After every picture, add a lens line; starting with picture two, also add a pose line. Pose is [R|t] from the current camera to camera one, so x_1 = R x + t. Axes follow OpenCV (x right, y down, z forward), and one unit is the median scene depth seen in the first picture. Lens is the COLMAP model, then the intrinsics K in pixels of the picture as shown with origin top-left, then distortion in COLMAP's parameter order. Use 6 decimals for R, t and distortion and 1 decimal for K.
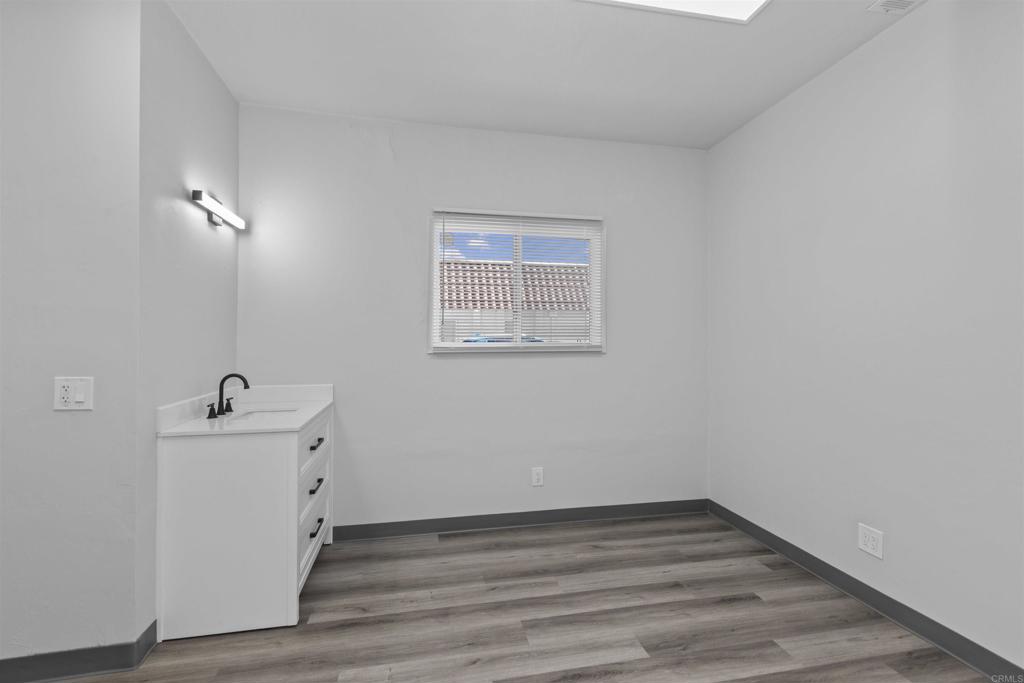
lens RADIAL K [[455.0, 0, 511.9], [0, 455.0, 331.1], [0, 0, 1]] dist [0.002984, 0.000153]
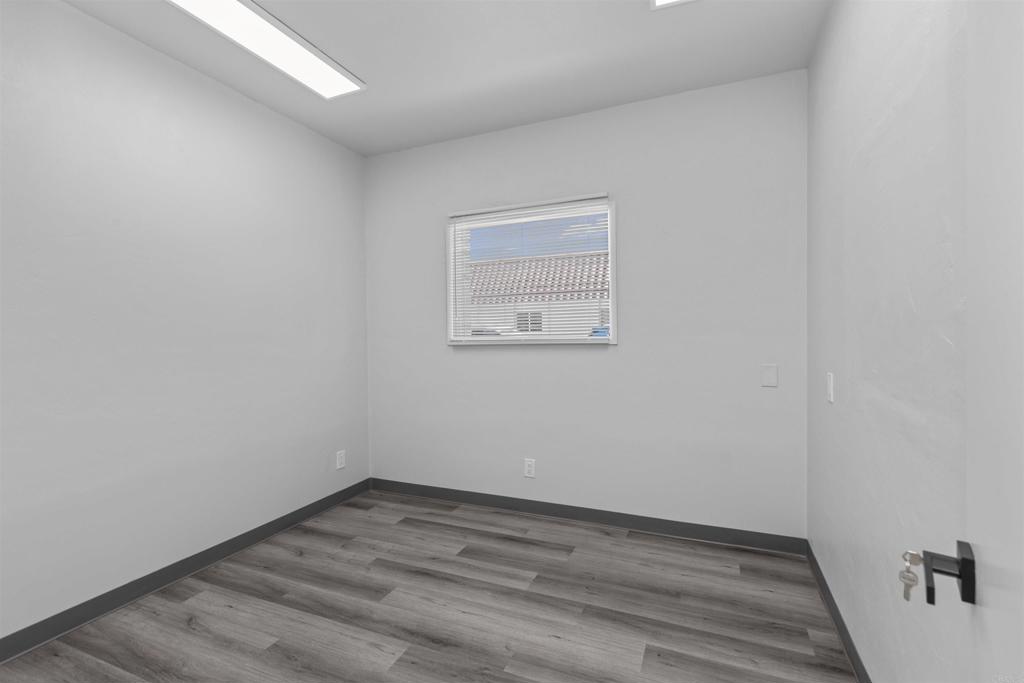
lens RADIAL K [[458.2, 0, 512.0], [0, 458.2, 341.5], [0, 0, 1]] dist [0.064303, -0.000015]
pose [[0.813862, -0.018260, -0.580772, 0.608396], [0.029791, 0.999503, 0.010323, 0.032586], [0.580295, -0.025704, 0.814001, 0.168905]]
